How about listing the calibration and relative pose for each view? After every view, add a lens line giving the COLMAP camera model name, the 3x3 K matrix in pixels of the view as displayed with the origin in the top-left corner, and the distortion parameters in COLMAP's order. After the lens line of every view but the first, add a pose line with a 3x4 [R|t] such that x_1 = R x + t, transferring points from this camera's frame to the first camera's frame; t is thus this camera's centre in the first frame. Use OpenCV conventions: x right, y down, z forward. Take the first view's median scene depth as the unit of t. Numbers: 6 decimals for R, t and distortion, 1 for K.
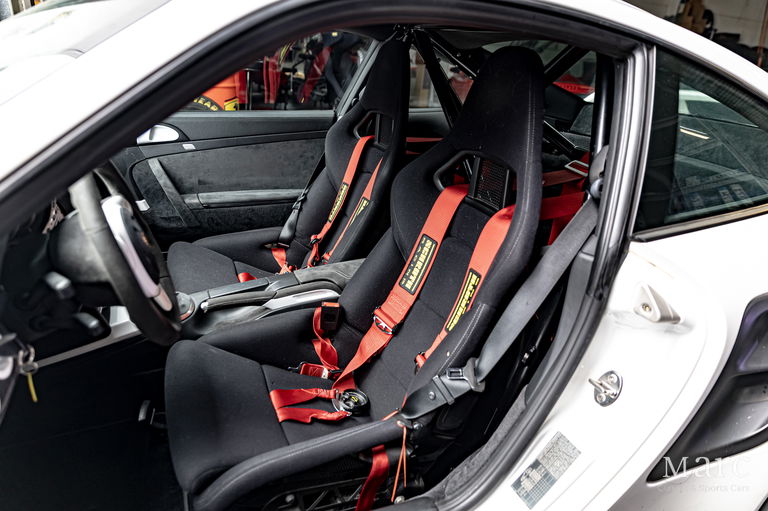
lens RADIAL K [[516.9, 0, 389.4], [0, 516.9, 259.3], [0, 0, 1]] dist [0.025428, 0.000965]
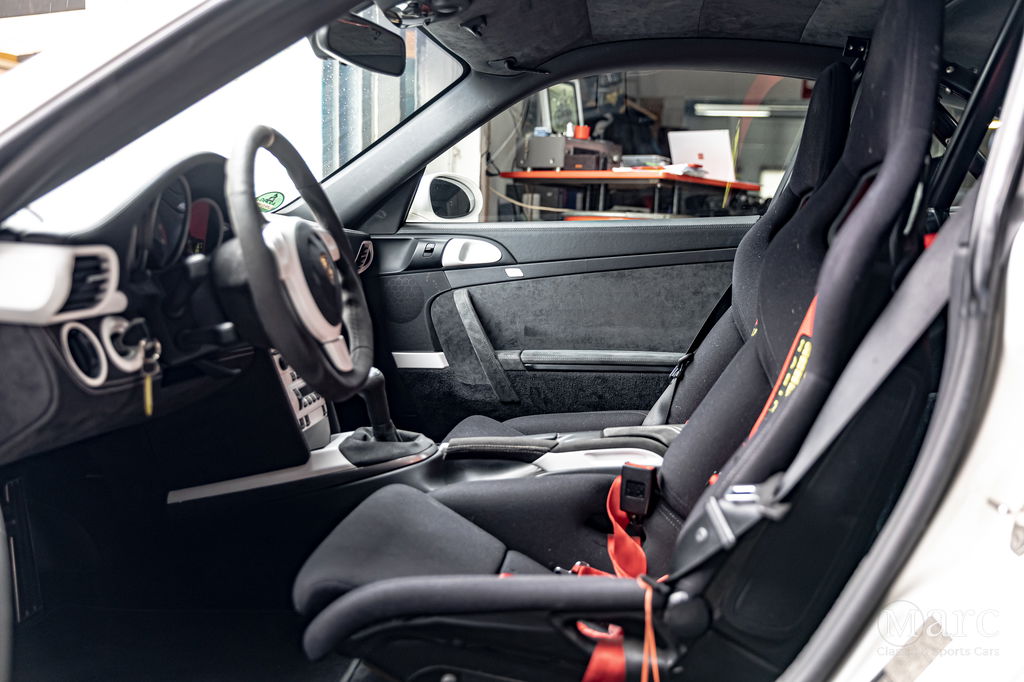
lens RADIAL K [[1057.5, 0, 514.7], [0, 1057.5, 347.2], [0, 0, 1]] dist [0.031607, 0.000000]
pose [[0.870384, -0.010029, -0.492272, 0.250252], [-0.140953, 0.952874, -0.268632, 0.217630], [0.471767, 0.303200, 0.827952, -0.043110]]
